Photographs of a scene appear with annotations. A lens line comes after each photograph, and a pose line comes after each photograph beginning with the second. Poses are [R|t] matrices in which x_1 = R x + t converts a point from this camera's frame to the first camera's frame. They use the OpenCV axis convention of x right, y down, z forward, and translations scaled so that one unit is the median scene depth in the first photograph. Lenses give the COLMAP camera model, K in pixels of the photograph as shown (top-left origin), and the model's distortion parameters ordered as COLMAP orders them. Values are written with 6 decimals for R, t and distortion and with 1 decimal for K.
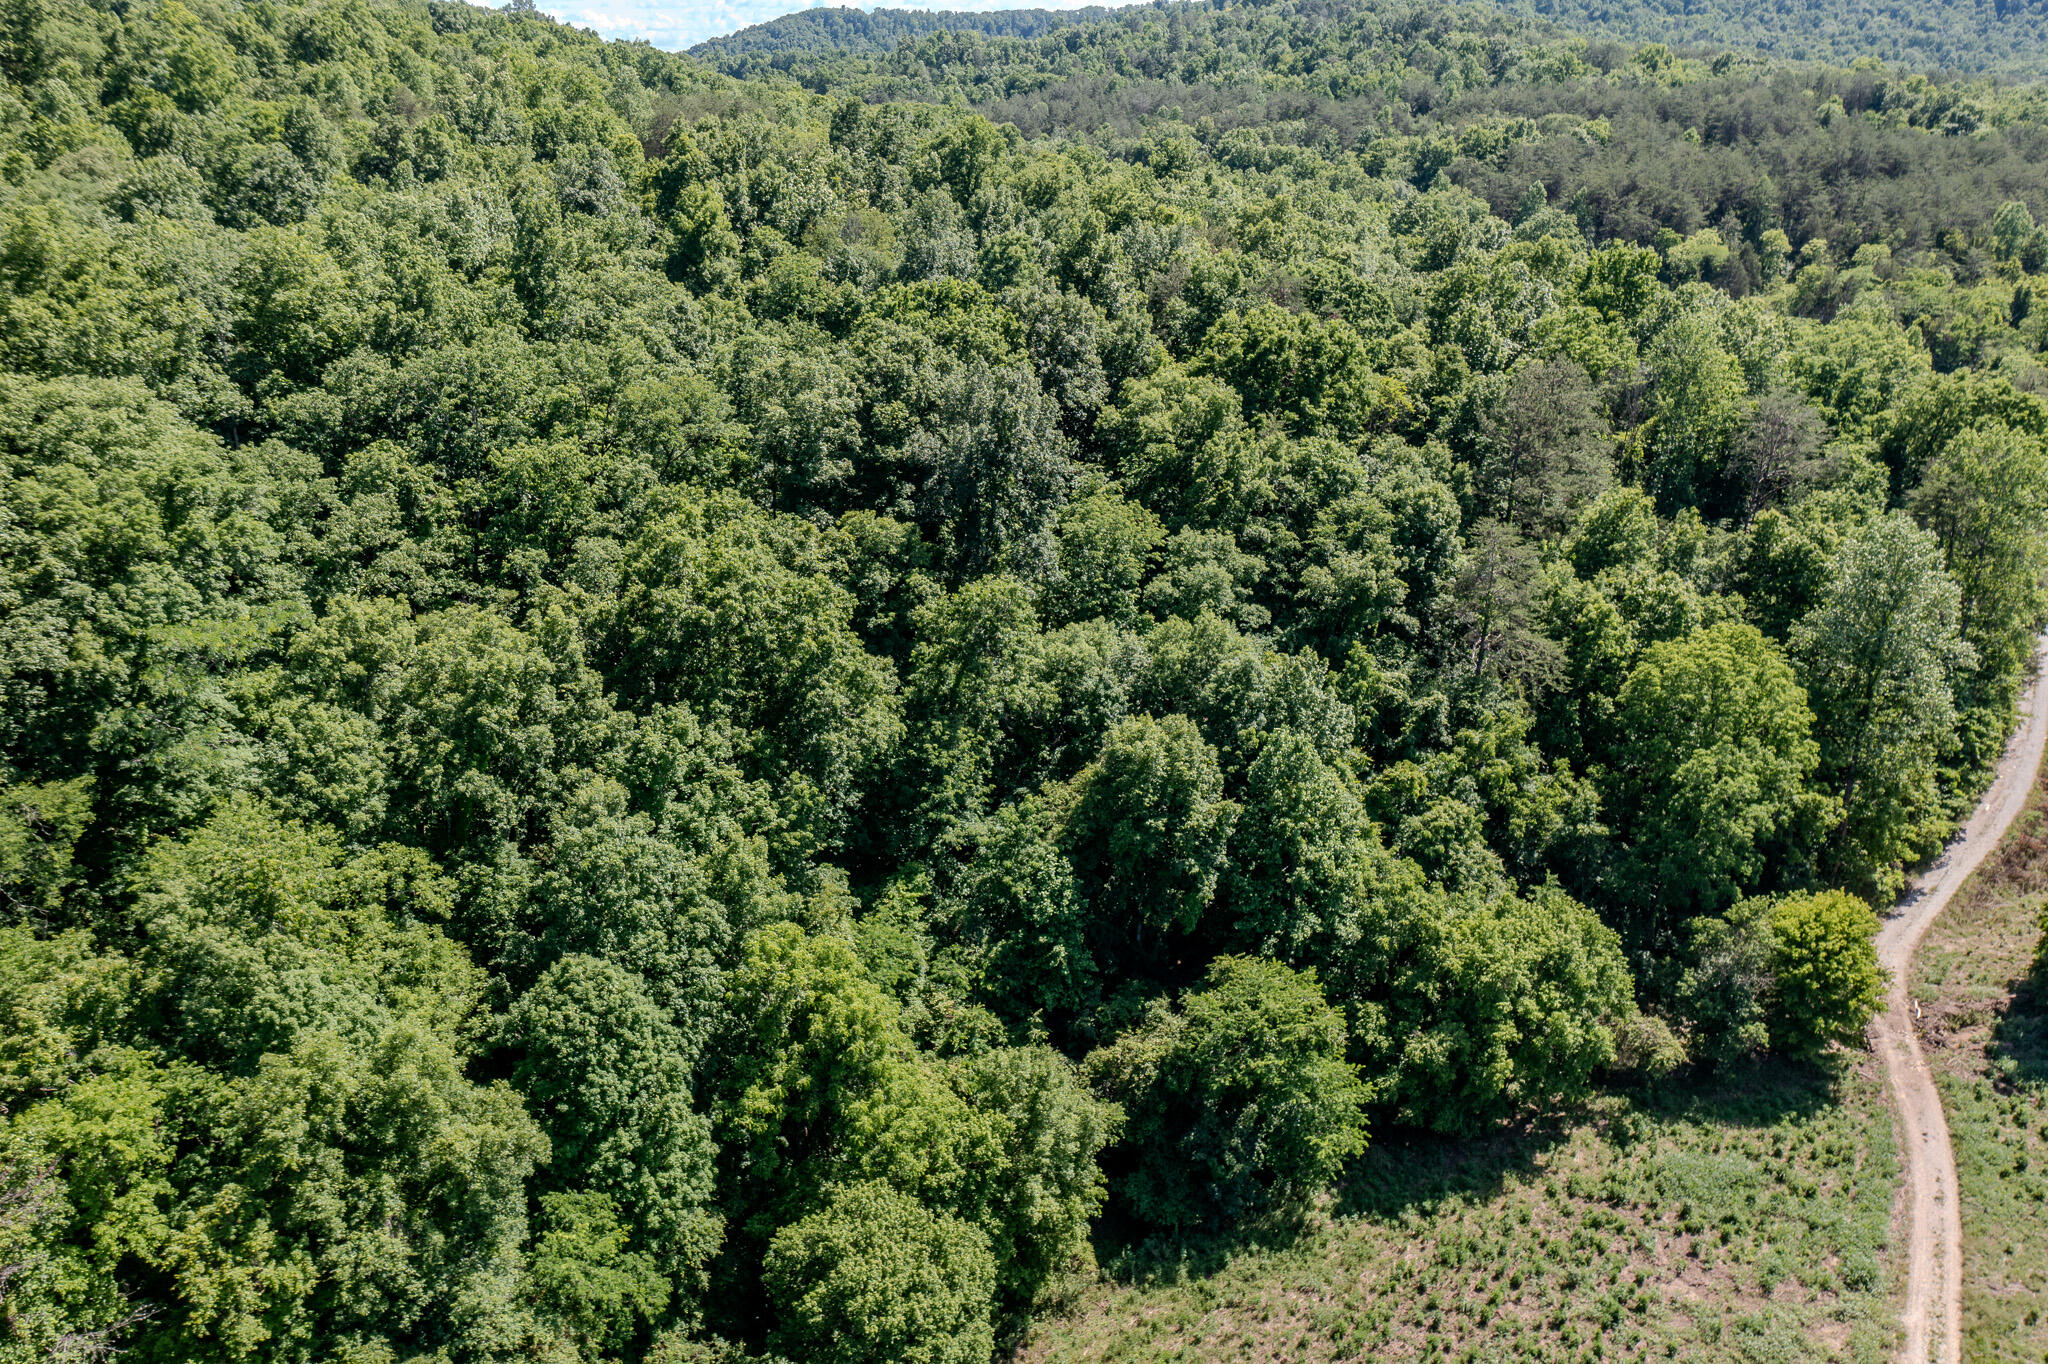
lens RADIAL K [[1625.5, 0, 1018.7], [0, 1625.5, 667.8], [0, 0, 1]] dist [-0.009396, 0.007916]
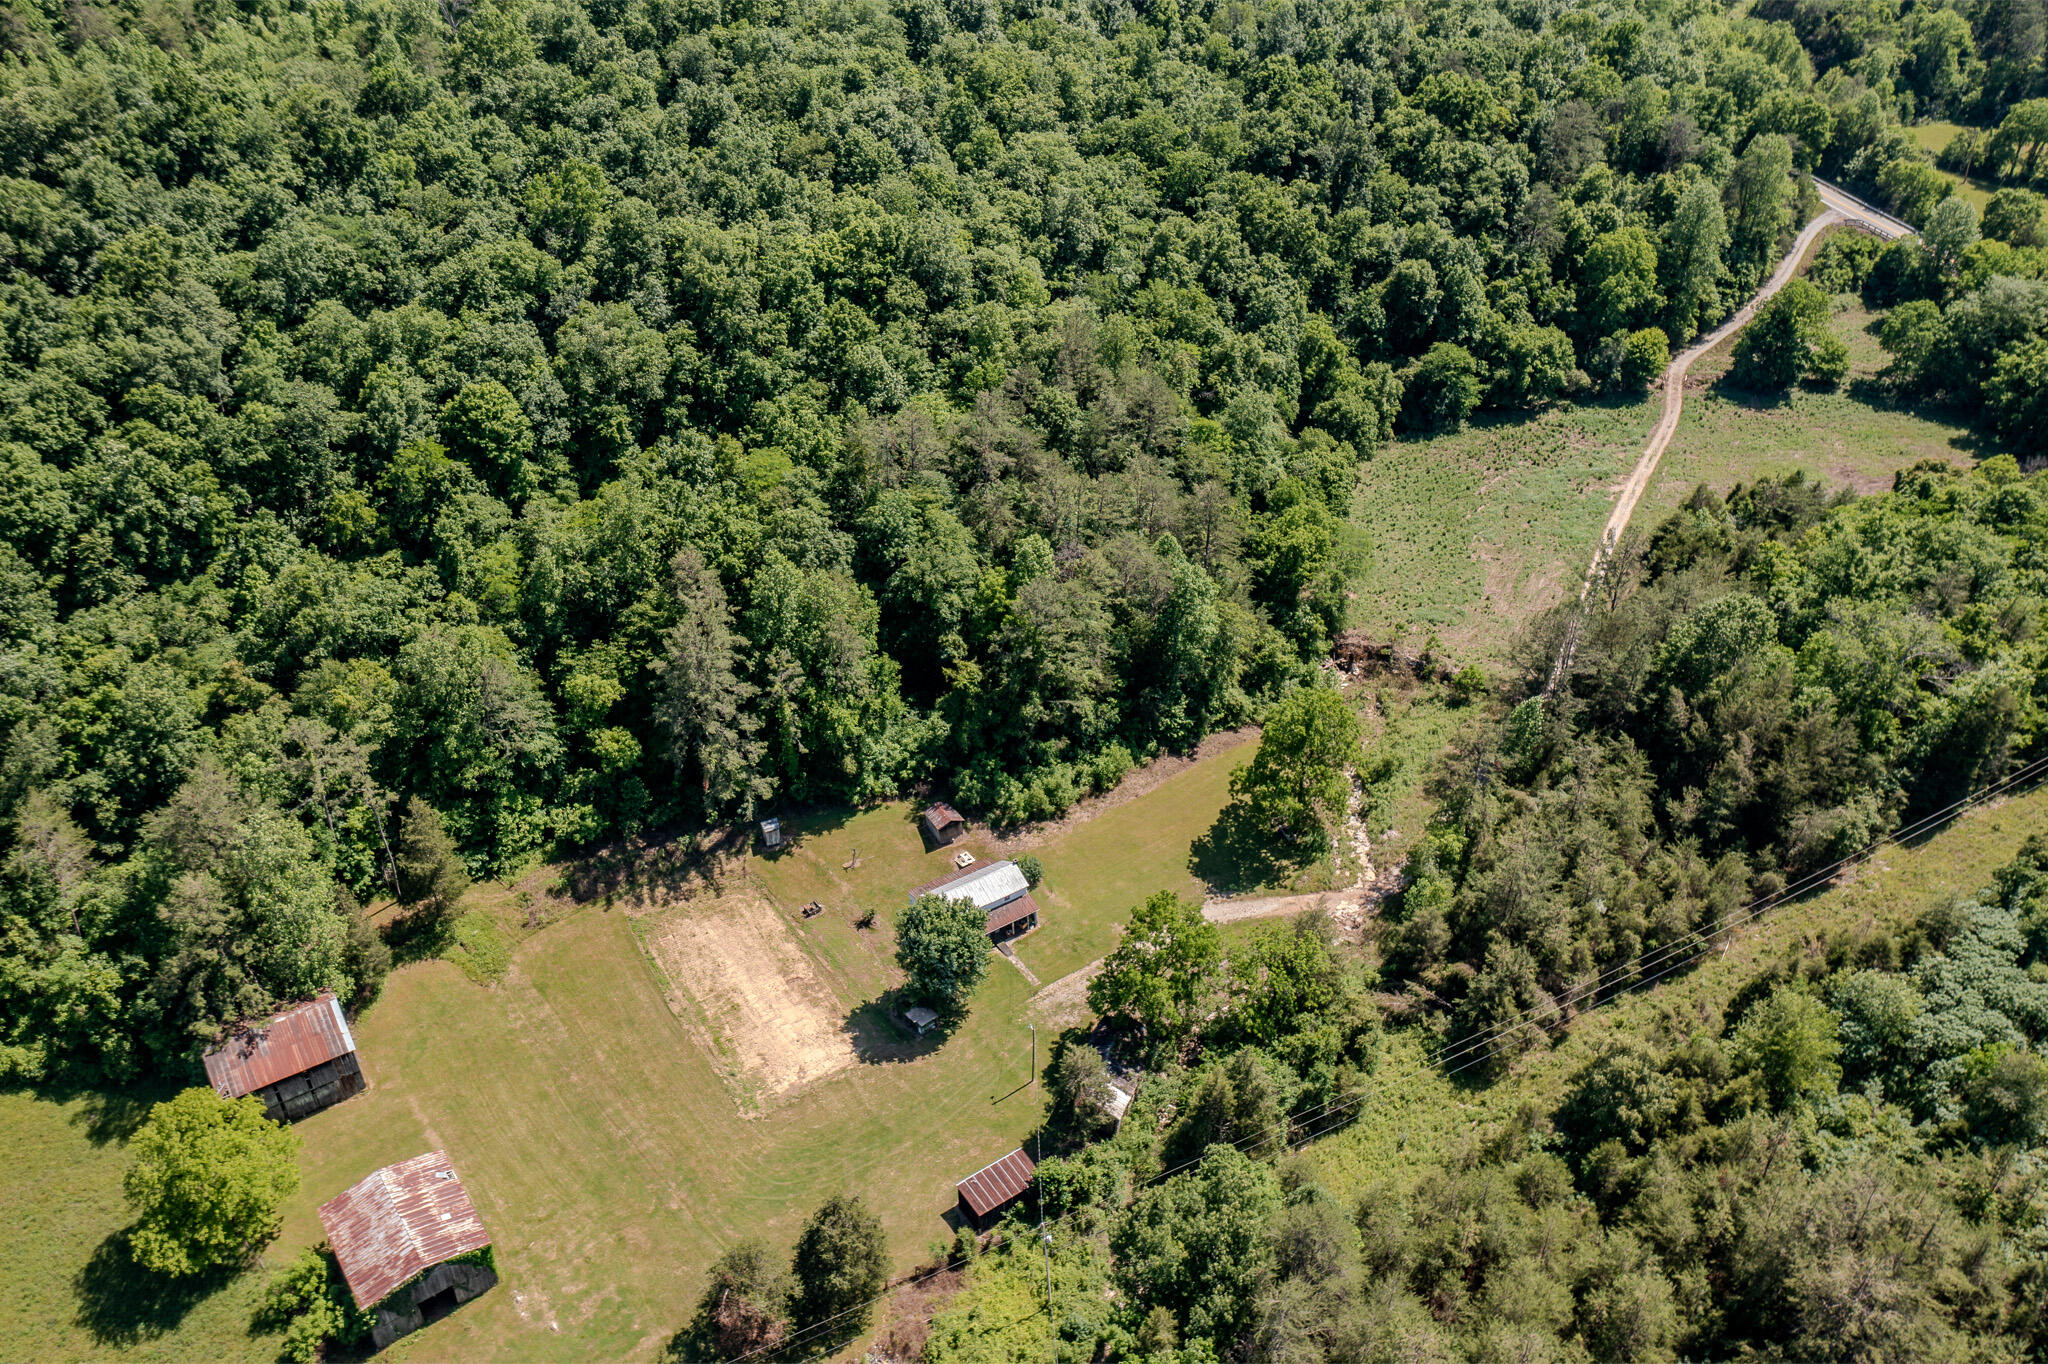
lens RADIAL K [[1625.5, 0, 1021.1], [0, 1625.5, 685.4], [0, 0, 1]] dist [-0.009396, 0.007916]
pose [[0.999740, 0.011544, -0.019666, -0.501835], [-0.006020, 0.965417, 0.260640, 0.011901], [0.021995, -0.260453, 0.965236, -1.814067]]
